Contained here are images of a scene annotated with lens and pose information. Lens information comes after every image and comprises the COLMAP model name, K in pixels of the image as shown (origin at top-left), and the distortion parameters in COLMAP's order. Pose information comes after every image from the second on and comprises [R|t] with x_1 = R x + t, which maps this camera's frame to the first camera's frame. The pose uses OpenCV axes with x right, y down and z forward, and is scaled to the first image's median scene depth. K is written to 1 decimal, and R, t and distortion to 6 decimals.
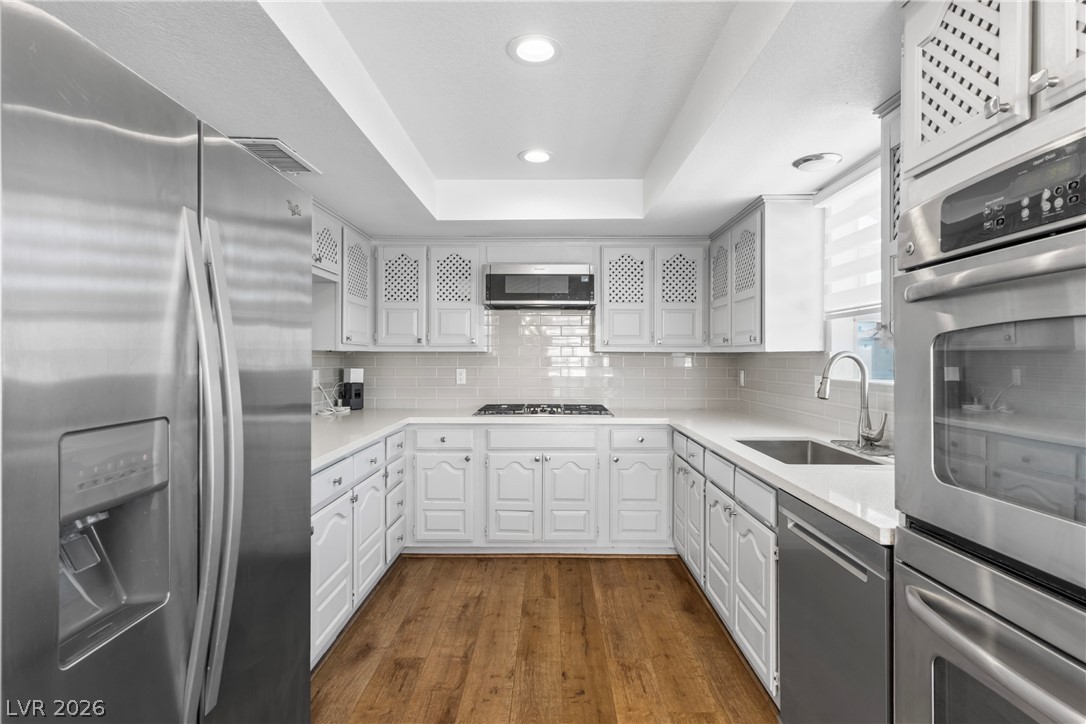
lens RADIAL K [[564.6, 0, 538.8], [0, 564.6, 356.3], [0, 0, 1]] dist [-0.002452, 0.004294]
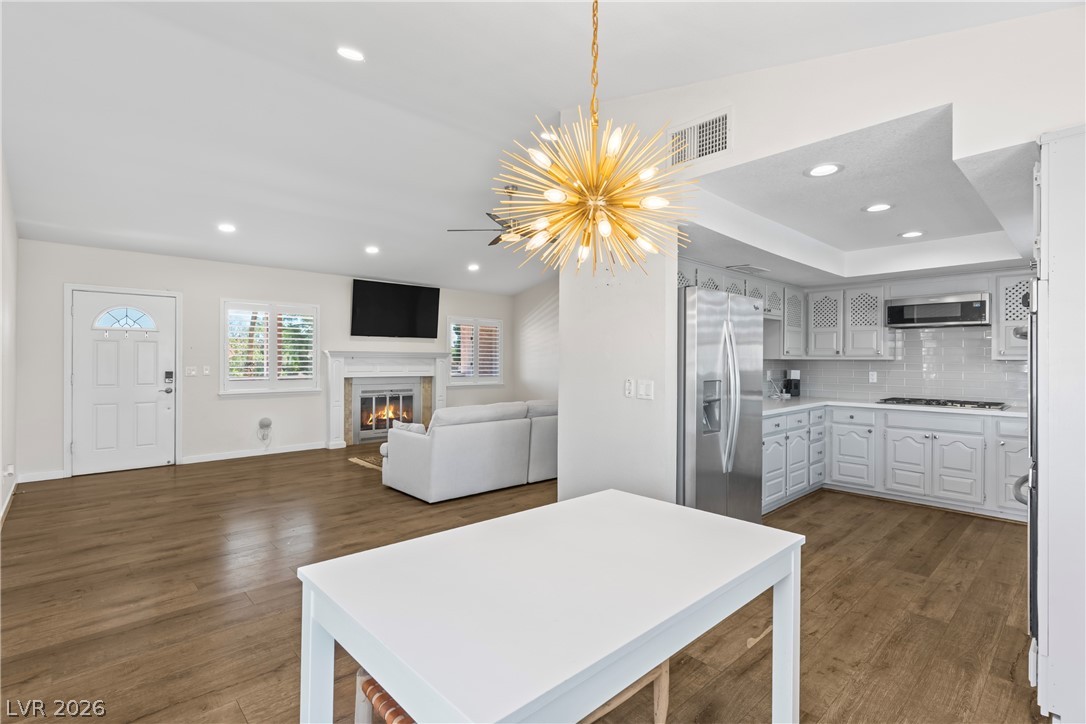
lens RADIAL K [[514.7, 0, 549.2], [0, 514.7, 359.0], [0, 0, 1]] dist [0.004726, 0.002087]
pose [[0.700908, -0.000381, -0.713251, 0.255361], [-0.002290, 0.999994, -0.002784, -0.005112], [0.713248, 0.003585, 0.700903, -0.575635]]
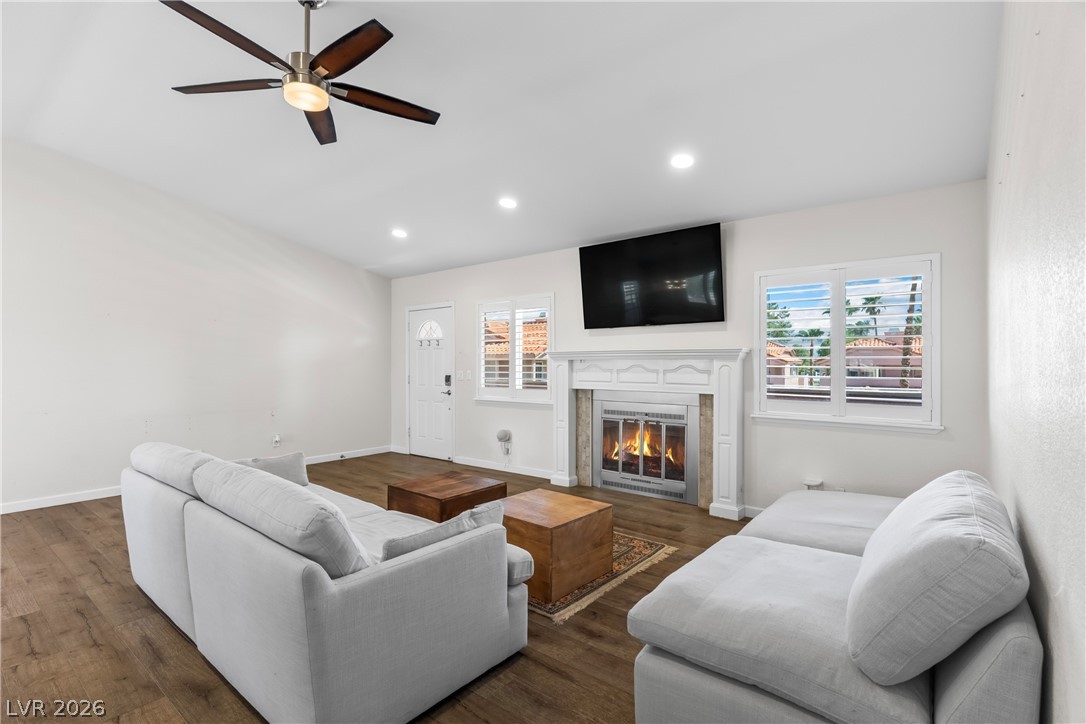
lens RADIAL K [[514.7, 0, 547.6], [0, 514.7, 362.6], [0, 0, 1]] dist [0.004726, 0.002087]
pose [[-0.606772, -0.001038, -0.794875, -0.601068], [0.001566, 0.999996, -0.002502, -0.006199], [0.794874, -0.002762, -0.606768, 1.181385]]
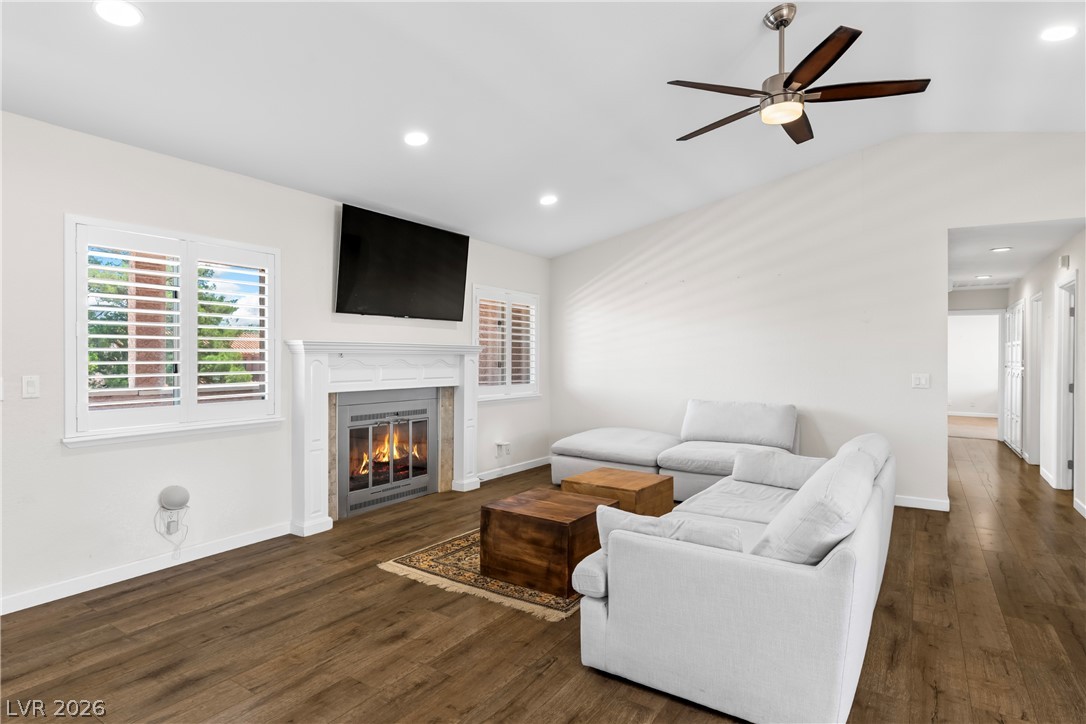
lens RADIAL K [[564.6, 0, 545.8], [0, 564.6, 360.7], [0, 0, 1]] dist [-0.002452, 0.004294]
pose [[0.846175, 0.001503, -0.532903, -0.816183], [0.001105, 0.999989, 0.004575, -0.007319], [0.532904, -0.004460, 0.846164, -0.459548]]
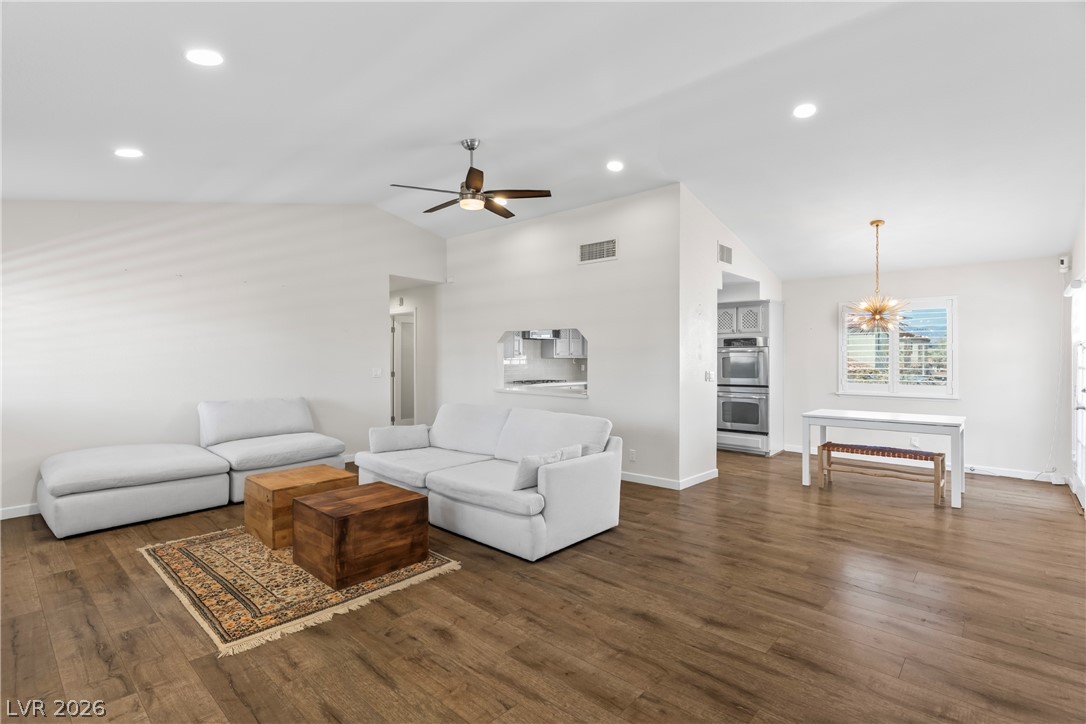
lens RADIAL K [[514.7, 0, 541.2], [0, 514.7, 359.6], [0, 0, 1]] dist [0.004726, 0.002087]
pose [[0.654068, -0.000928, 0.756435, -1.824222], [-0.004999, 0.999972, 0.005549, -0.013093], [-0.756419, -0.007411, 0.654045, -0.487909]]
